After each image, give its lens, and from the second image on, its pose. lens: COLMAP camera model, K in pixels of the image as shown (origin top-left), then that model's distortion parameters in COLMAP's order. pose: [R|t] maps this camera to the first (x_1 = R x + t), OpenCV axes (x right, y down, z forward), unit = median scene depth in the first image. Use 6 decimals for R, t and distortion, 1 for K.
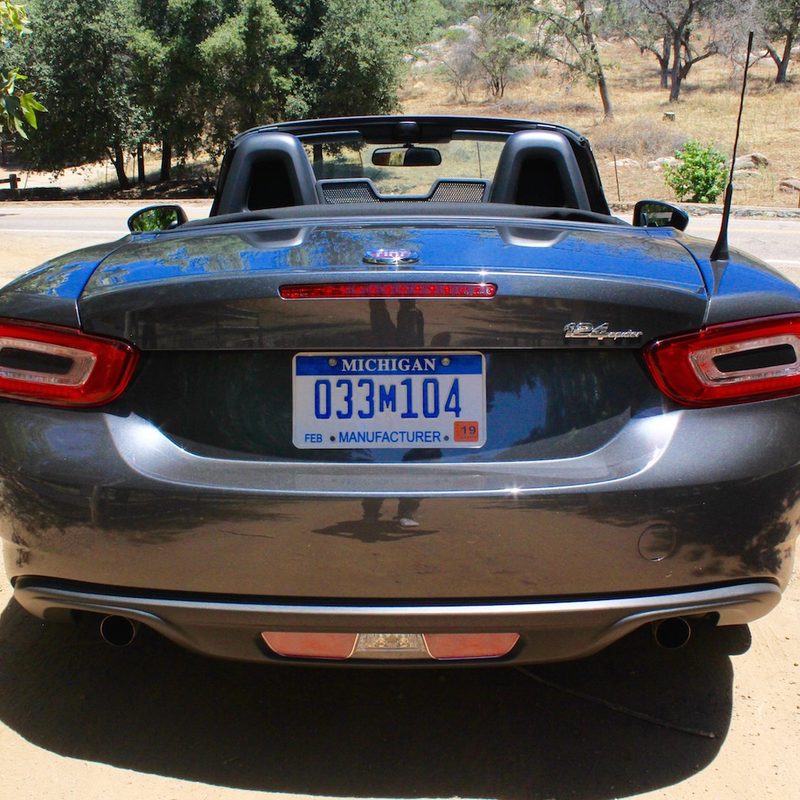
lens RADIAL K [[997.9, 0, 394.0], [0, 997.9, 395.1], [0, 0, 1]] dist [-0.114113, 0.000000]
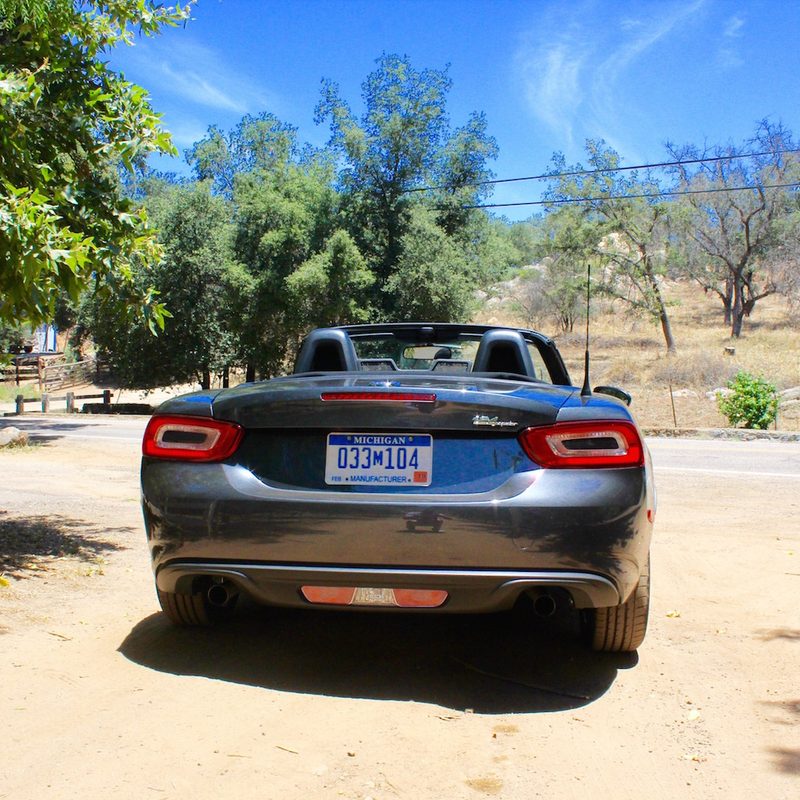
lens RADIAL K [[997.9, 0, 403.3], [0, 997.9, 404.0], [0, 0, 1]] dist [-0.114113, 0.000000]
pose [[0.997517, 0.022006, -0.066907, 0.009509], [-0.036121, 0.975339, -0.217736, 0.018031], [0.060465, 0.219612, 0.973712, -0.047061]]
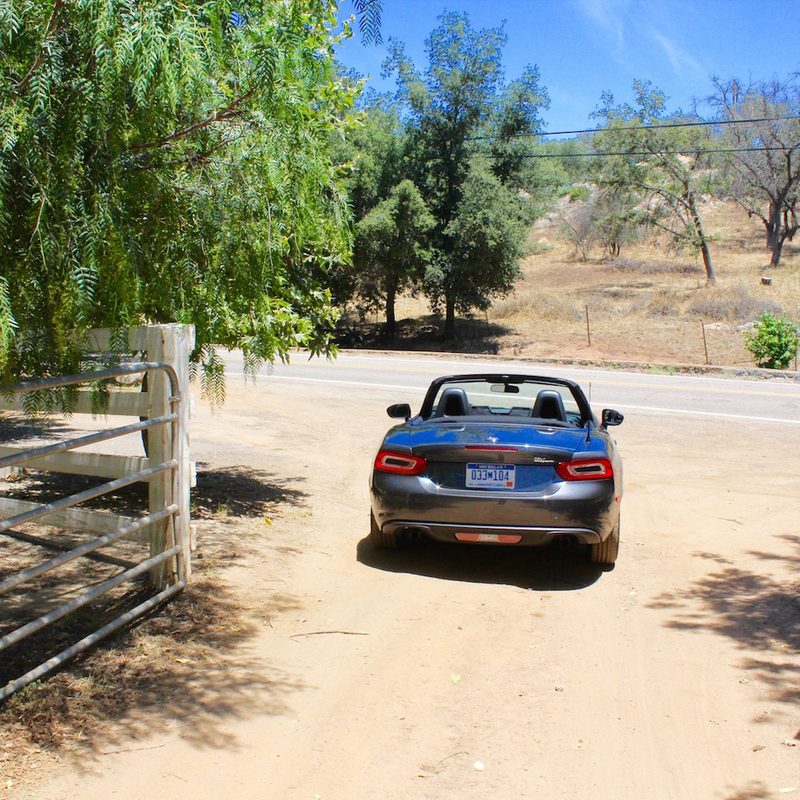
lens RADIAL K [[997.9, 0, 417.3], [0, 997.9, 394.4], [0, 0, 1]] dist [-0.114113, 0.000000]
pose [[0.994499, 0.035627, -0.098503, 0.005038], [-0.048631, 0.989930, -0.132941, 0.013572], [0.092775, 0.137000, 0.986217, -0.178965]]
